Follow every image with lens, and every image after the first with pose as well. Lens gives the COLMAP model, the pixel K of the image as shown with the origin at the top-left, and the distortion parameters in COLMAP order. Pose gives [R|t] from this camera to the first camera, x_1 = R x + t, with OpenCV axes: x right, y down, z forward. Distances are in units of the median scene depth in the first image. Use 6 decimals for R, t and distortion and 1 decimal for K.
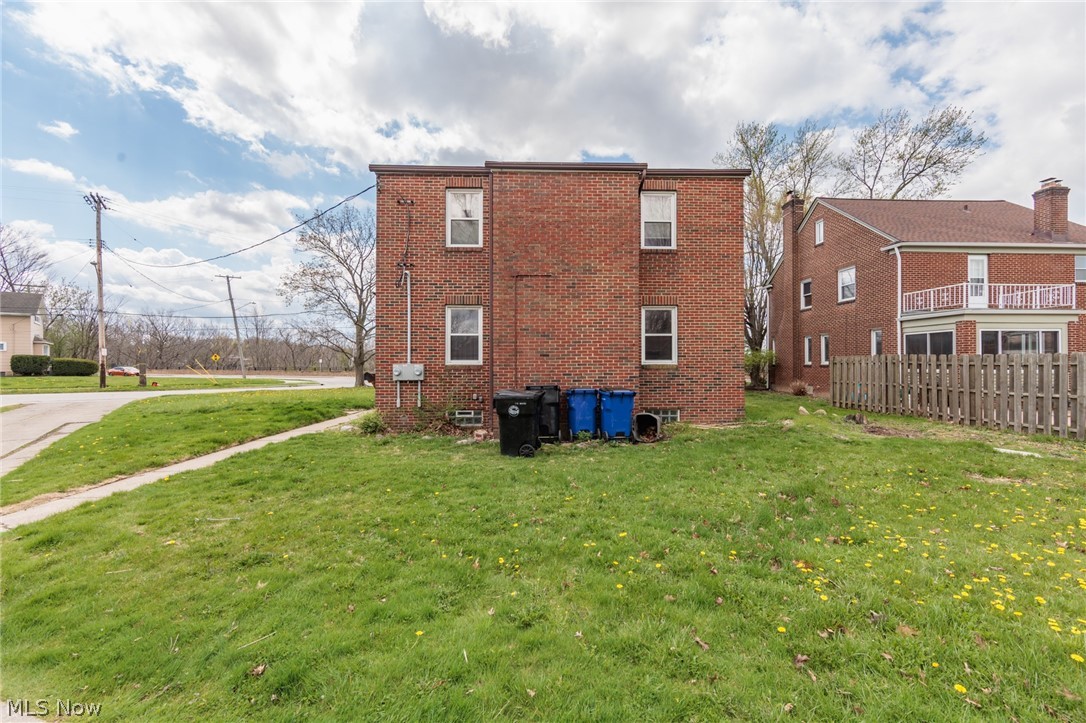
lens RADIAL K [[424.2, 0, 551.5], [0, 424.2, 361.4], [0, 0, 1]] dist [-0.001197, 0.000108]
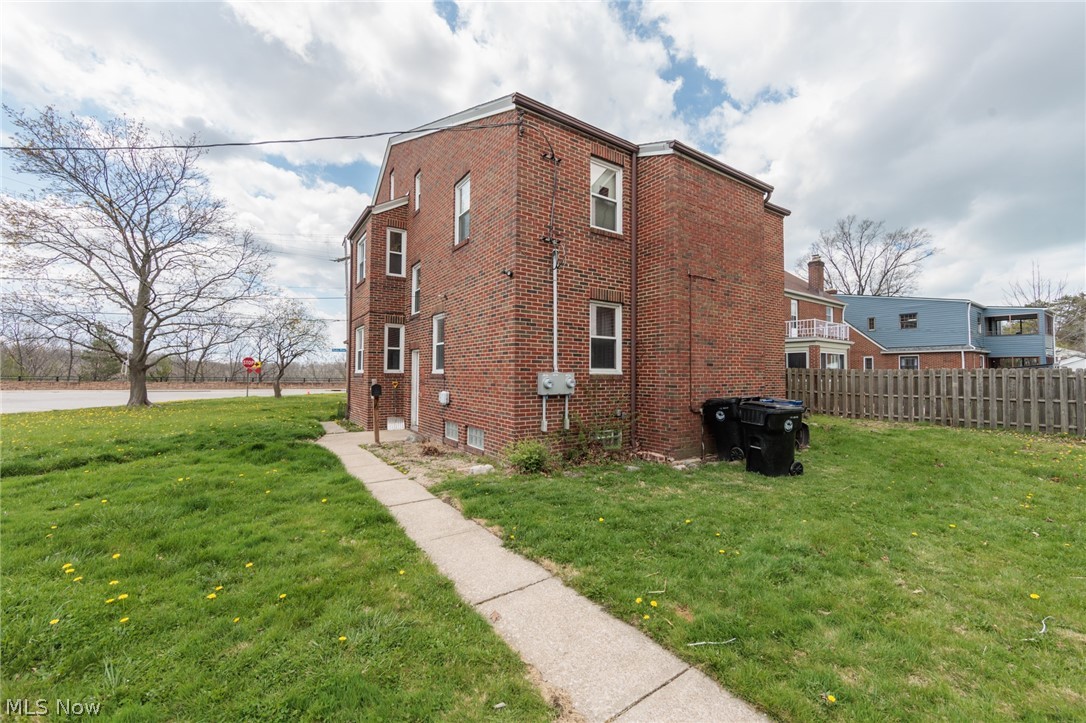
lens RADIAL K [[424.2, 0, 544.7], [0, 424.2, 360.9], [0, 0, 1]] dist [-0.001197, 0.000108]
pose [[0.845989, 0.022393, 0.532730, -0.743903], [-0.010292, 0.999617, -0.025673, 0.004355], [-0.533102, 0.016236, 0.845895, 0.371634]]
